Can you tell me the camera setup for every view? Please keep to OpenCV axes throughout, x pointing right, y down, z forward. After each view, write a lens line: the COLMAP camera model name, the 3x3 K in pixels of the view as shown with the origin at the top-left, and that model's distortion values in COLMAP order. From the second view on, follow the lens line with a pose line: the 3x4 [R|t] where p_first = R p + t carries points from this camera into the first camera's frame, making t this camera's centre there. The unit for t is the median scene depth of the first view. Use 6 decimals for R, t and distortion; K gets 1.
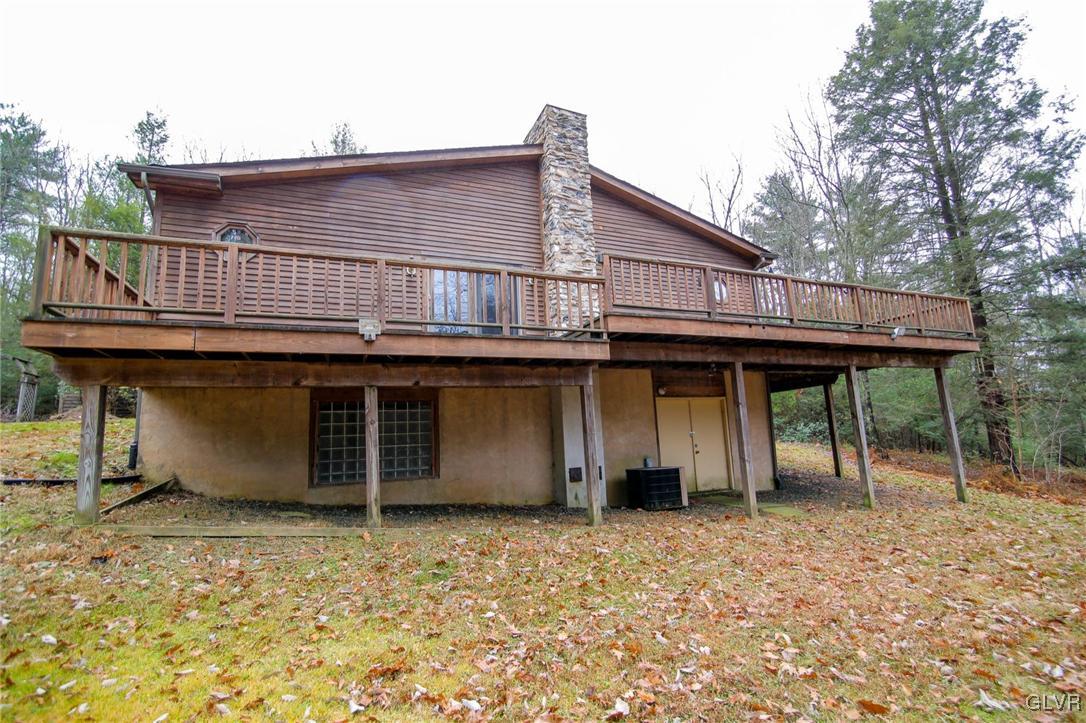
lens RADIAL K [[490.9, 0, 542.8], [0, 490.9, 364.8], [0, 0, 1]] dist [-0.020655, -0.000426]
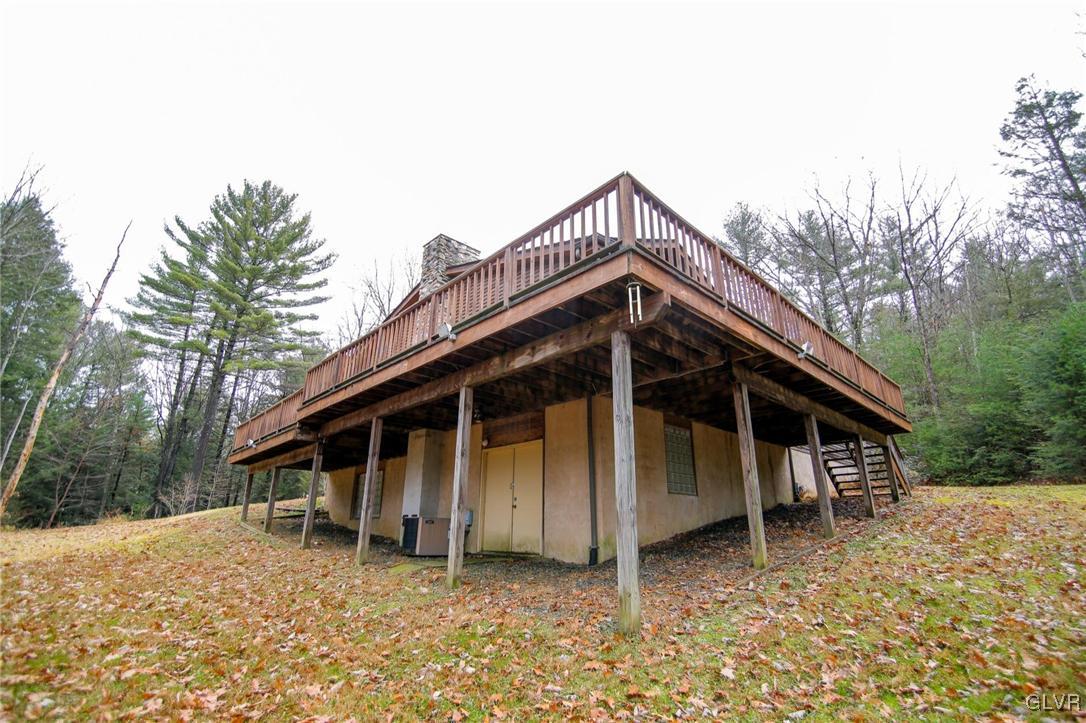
lens RADIAL K [[490.9, 0, 544.1], [0, 490.9, 360.1], [0, 0, 1]] dist [-0.020655, -0.000426]
pose [[0.340506, -0.259084, -0.903842, 1.208736], [0.132130, 0.964933, -0.226818, 0.131433], [0.930912, -0.042192, 0.362798, 0.740187]]
